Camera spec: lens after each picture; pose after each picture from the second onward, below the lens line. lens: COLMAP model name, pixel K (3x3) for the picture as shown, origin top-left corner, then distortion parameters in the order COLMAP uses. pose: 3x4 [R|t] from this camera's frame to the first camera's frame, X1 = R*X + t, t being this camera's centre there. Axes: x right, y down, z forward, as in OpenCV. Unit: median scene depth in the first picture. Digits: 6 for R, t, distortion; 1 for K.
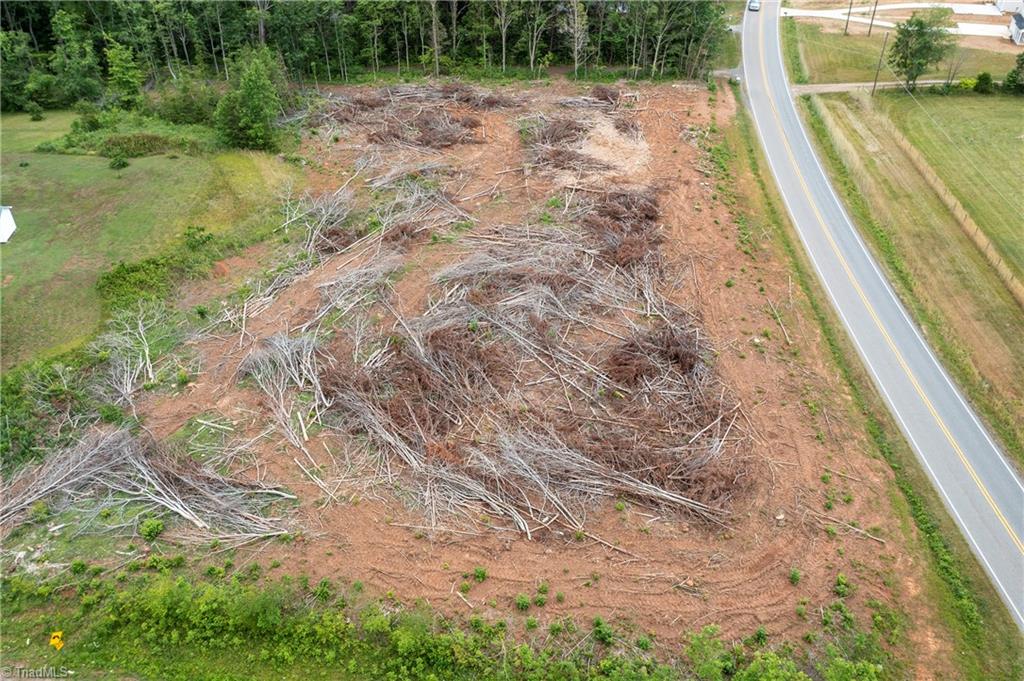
lens RADIAL K [[808.1, 0, 511.8], [0, 808.1, 342.4], [0, 0, 1]] dist [-0.008973, 0.002426]
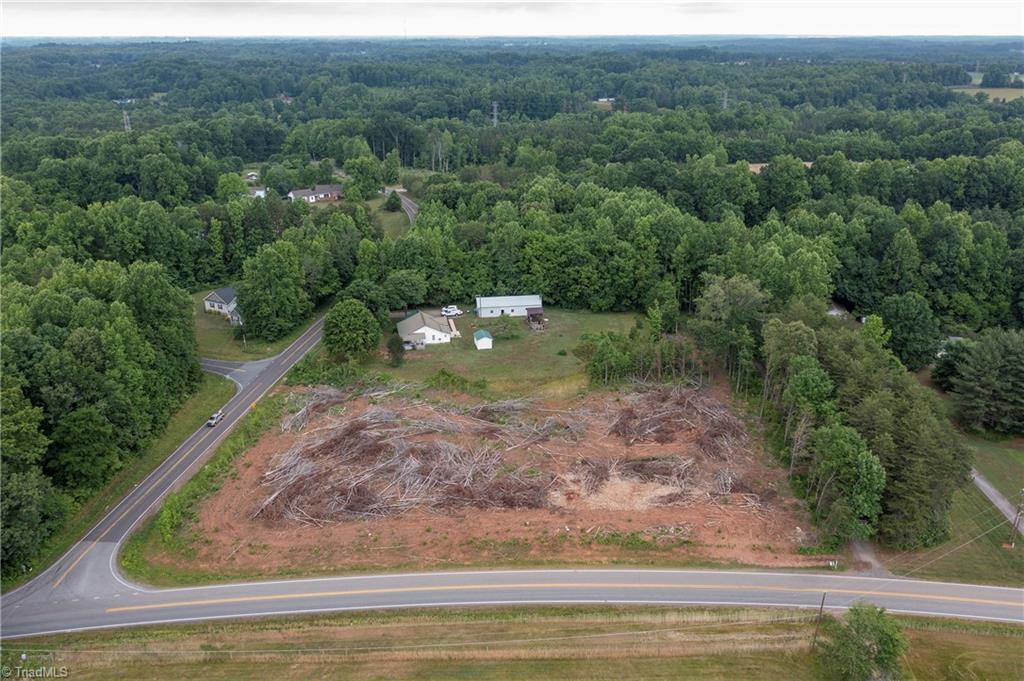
lens RADIAL K [[808.1, 0, 514.5], [0, 808.1, 337.5], [0, 0, 1]] dist [-0.008973, 0.002426]
pose [[0.047061, 0.365517, -0.929614, 1.476388], [-0.570254, 0.773918, 0.275429, -0.823853], [0.820119, 0.517154, 0.244859, 0.482271]]
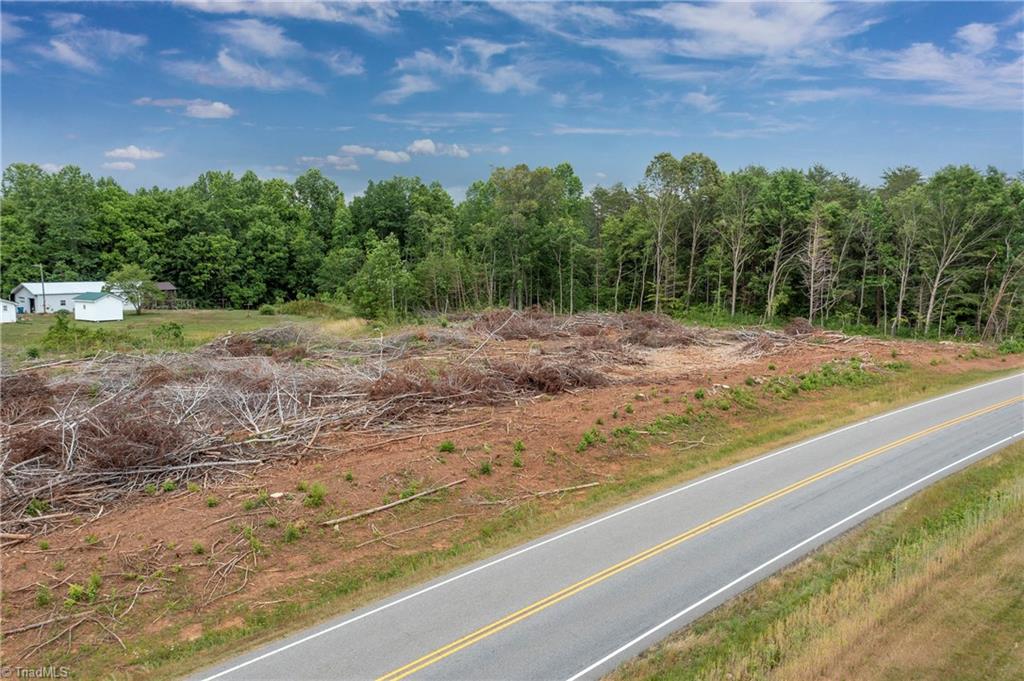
lens RADIAL K [[808.1, 0, 511.1], [0, 808.1, 342.5], [0, 0, 1]] dist [-0.008973, 0.002426]
pose [[0.707141, 0.090334, -0.701278, 0.567460], [-0.414161, 0.856774, -0.307259, 0.007368], [0.573082, 0.507718, 0.643273, 0.599218]]
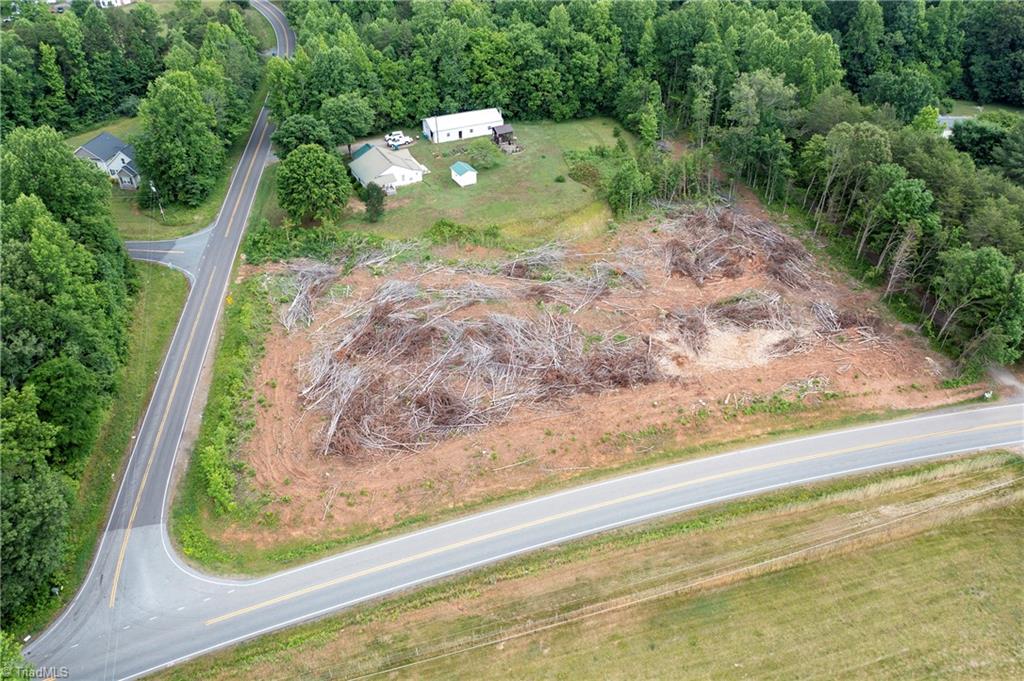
lens RADIAL K [[808.1, 0, 514.0], [0, 808.1, 335.8], [0, 0, 1]] dist [-0.008973, 0.002426]
pose [[0.314507, 0.565198, -0.762651, 1.078428], [-0.540092, 0.767248, 0.345878, -0.574888], [0.780631, 0.303121, 0.546564, 0.131847]]
